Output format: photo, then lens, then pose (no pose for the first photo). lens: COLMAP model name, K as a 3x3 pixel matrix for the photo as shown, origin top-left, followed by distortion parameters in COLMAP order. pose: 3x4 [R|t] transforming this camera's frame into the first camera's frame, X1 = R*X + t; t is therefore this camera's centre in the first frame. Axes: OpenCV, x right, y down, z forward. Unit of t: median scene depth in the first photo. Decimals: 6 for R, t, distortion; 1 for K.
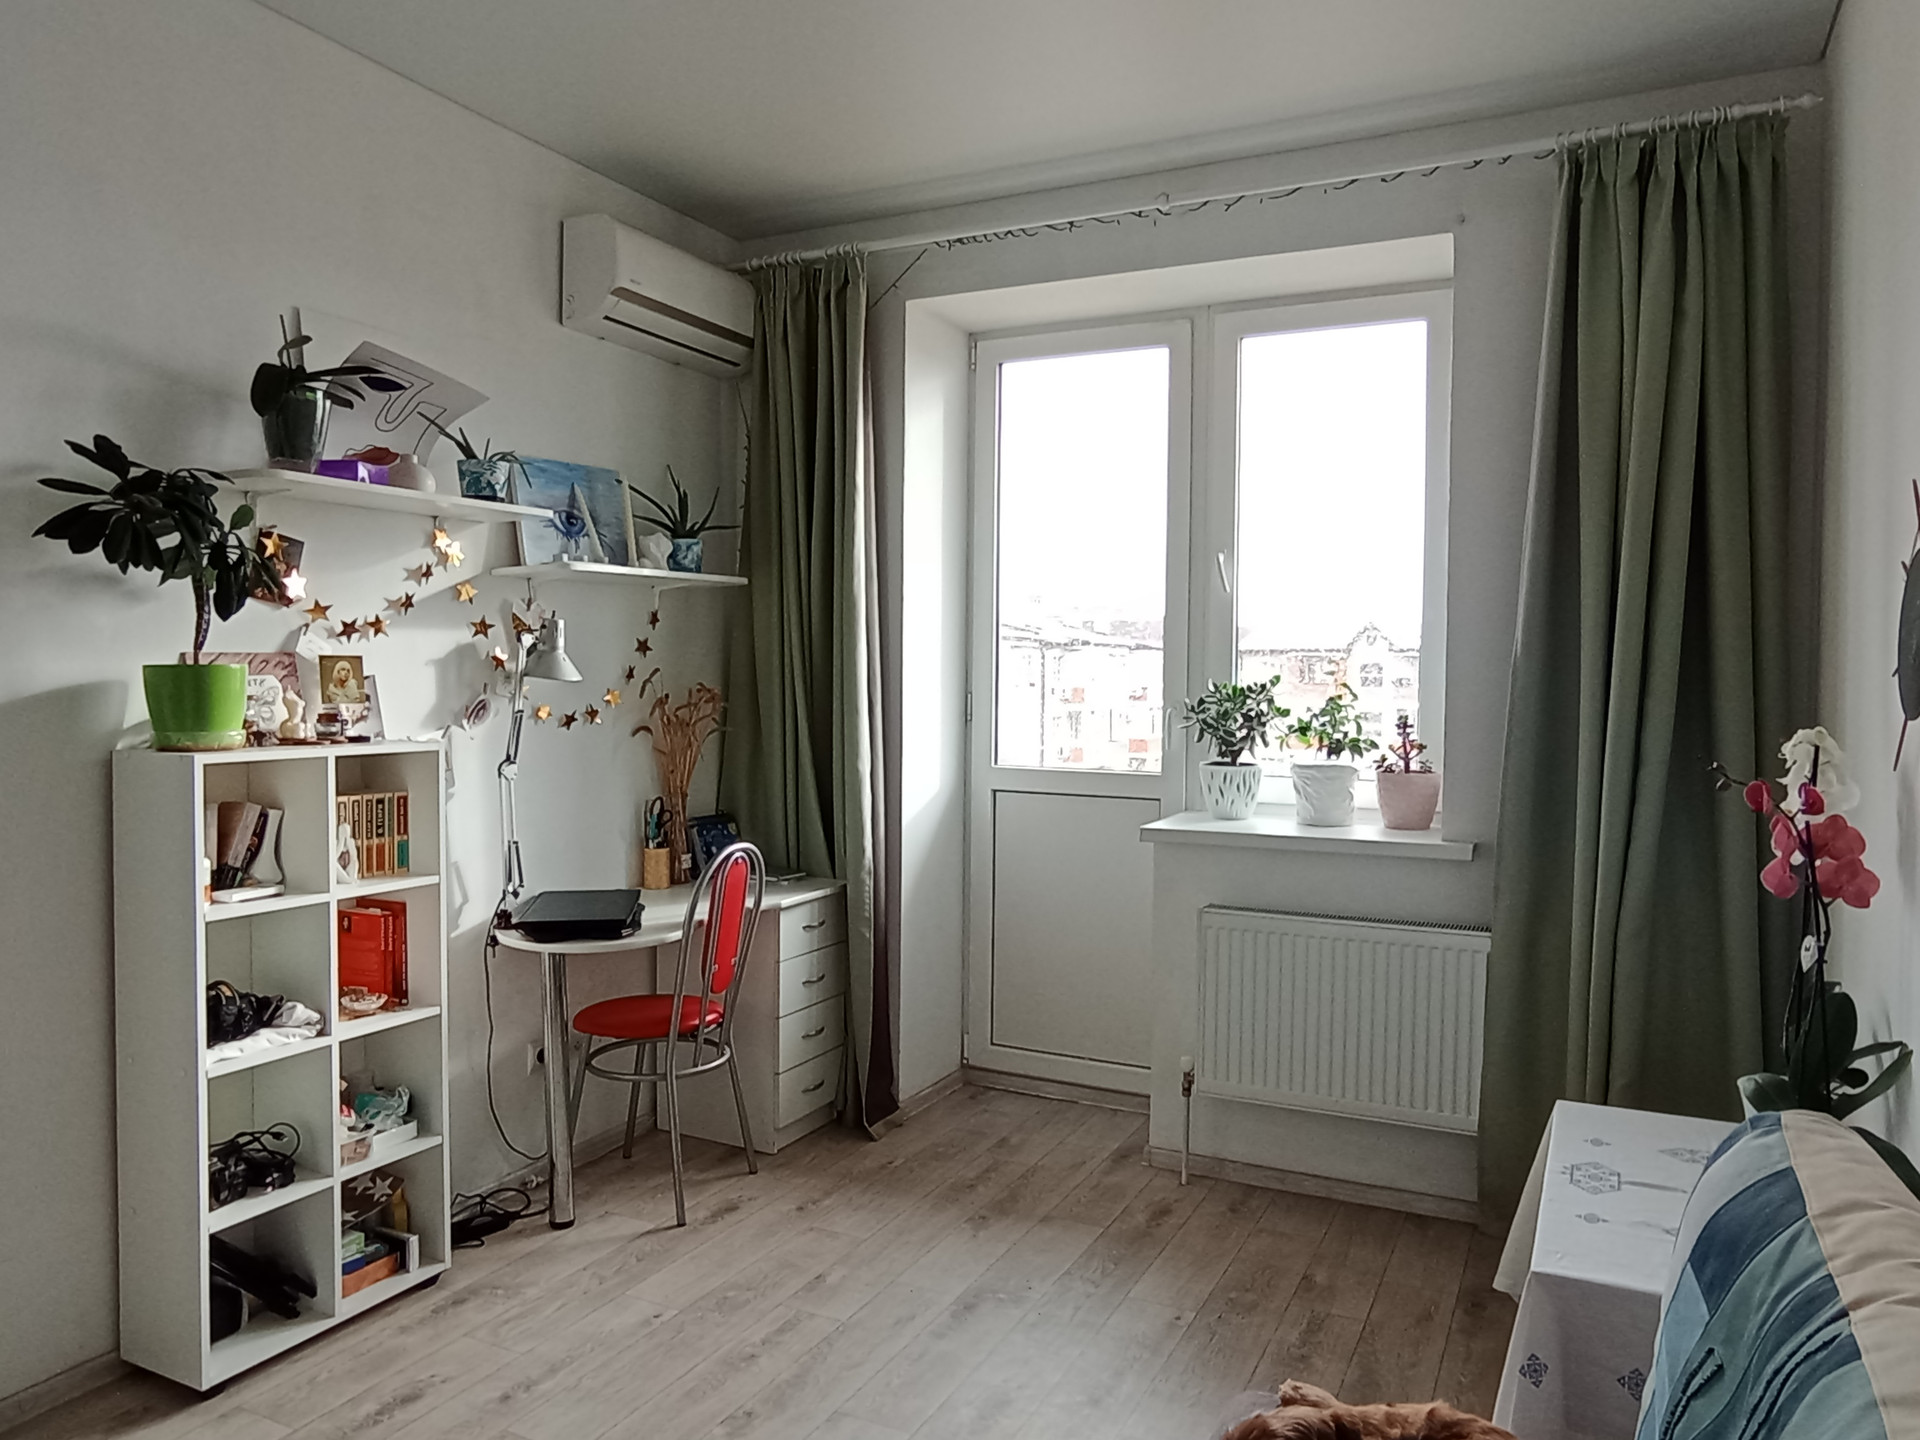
lens RADIAL K [[1341.0, 0, 960.0], [0, 1341.0, 720.0], [0, 0, 1]] dist [-0.070199, 0.082356]
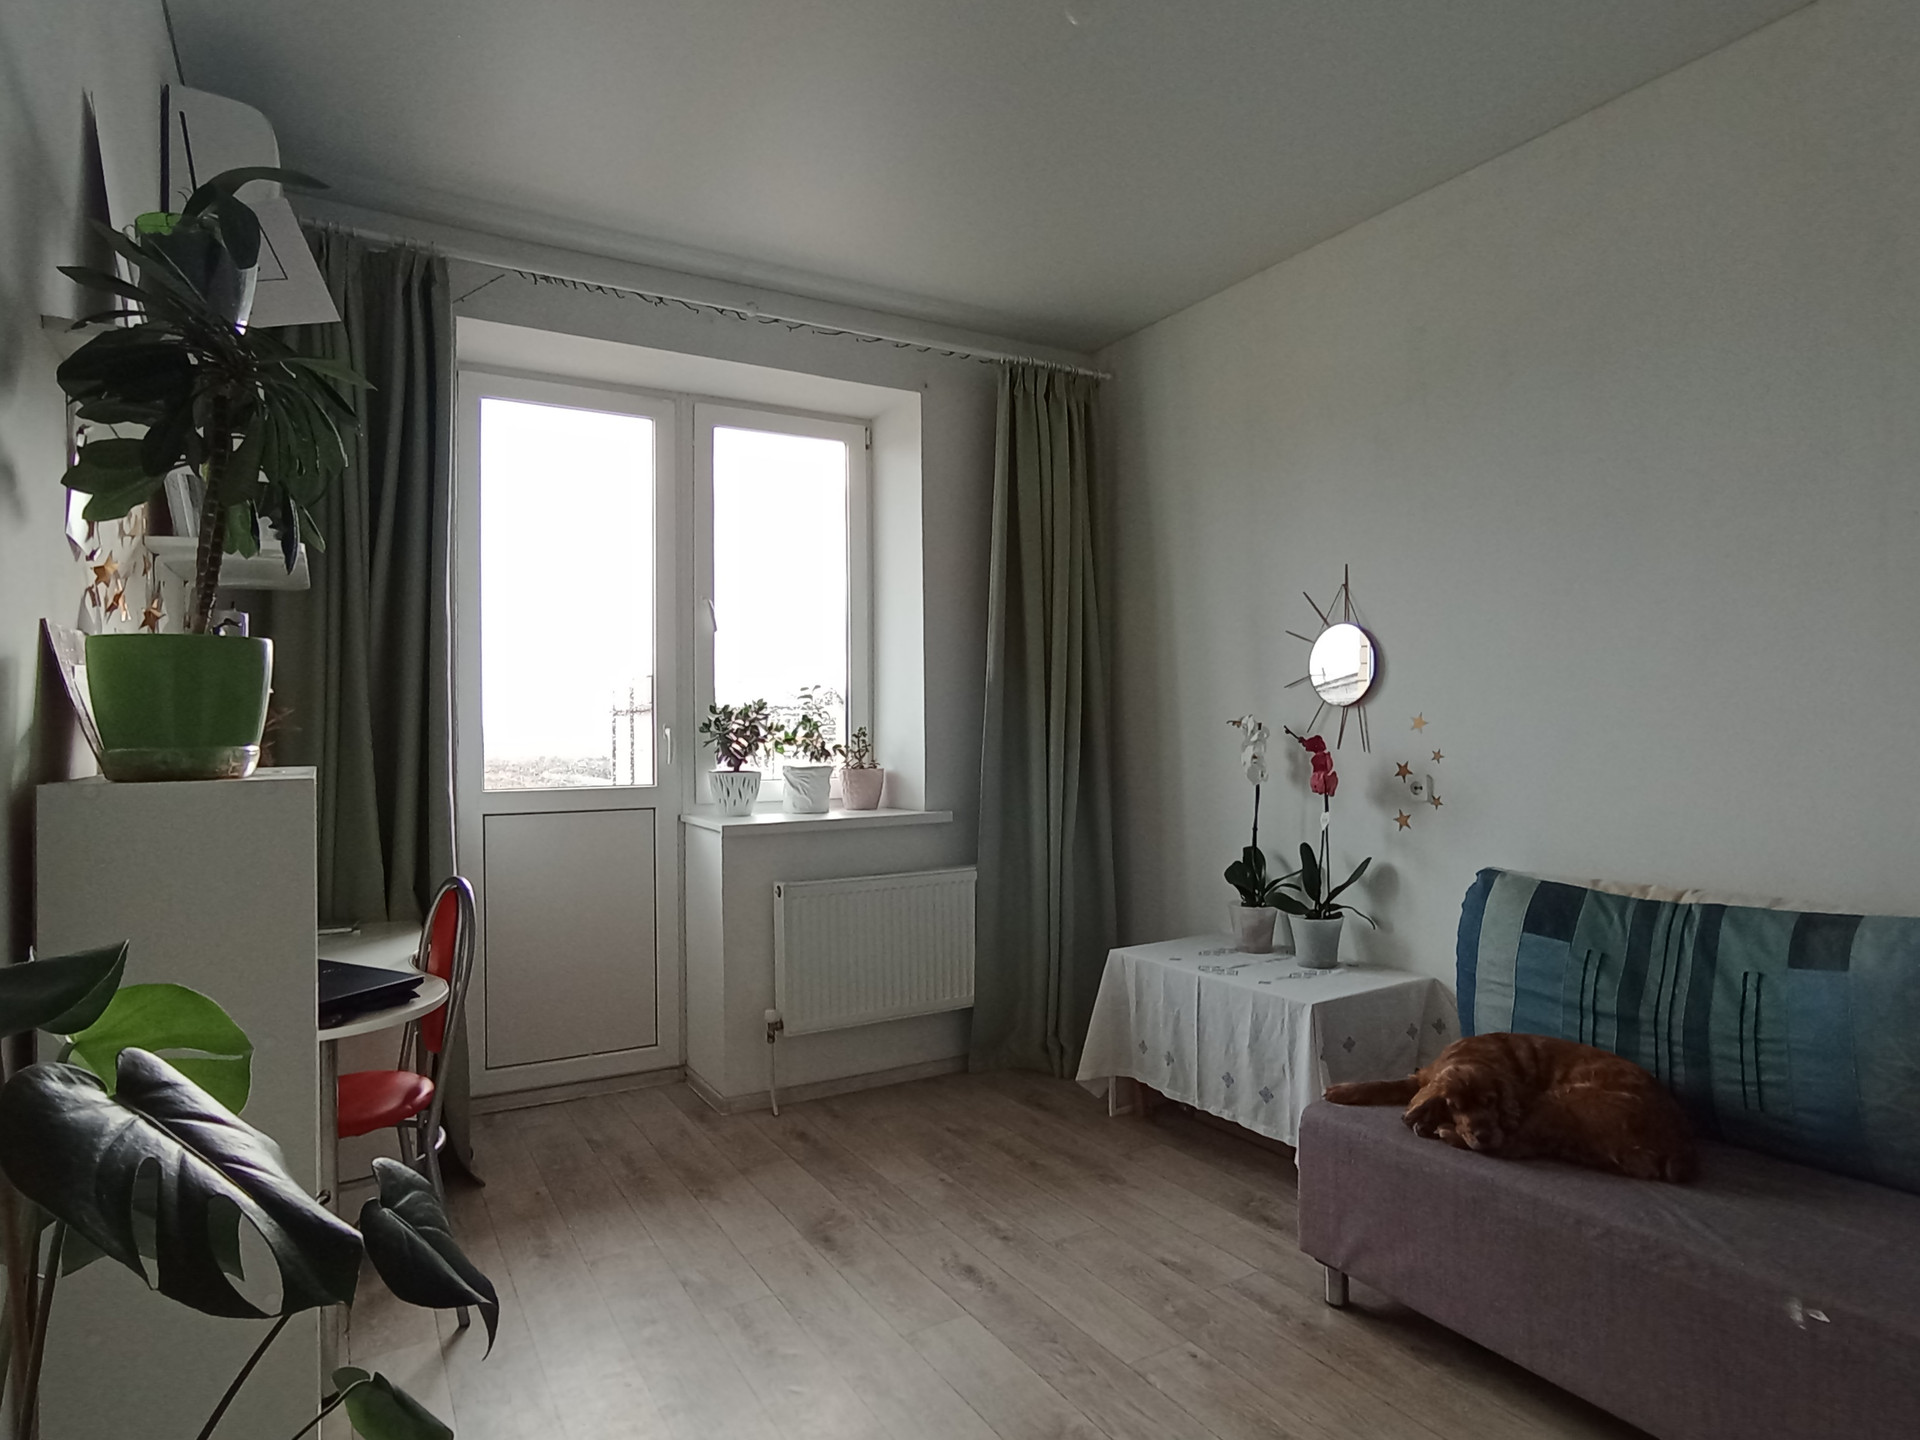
lens RADIAL K [[1118.9, 0, 958.6], [0, 1118.9, 715.9], [0, 0, 1]] dist [-0.006865, 0.002554]
pose [[0.537947, -0.007382, 0.842946, -0.575750], [0.043771, 0.998857, -0.019186, 0.011634], [-0.841842, 0.047218, 0.537655, 0.282699]]
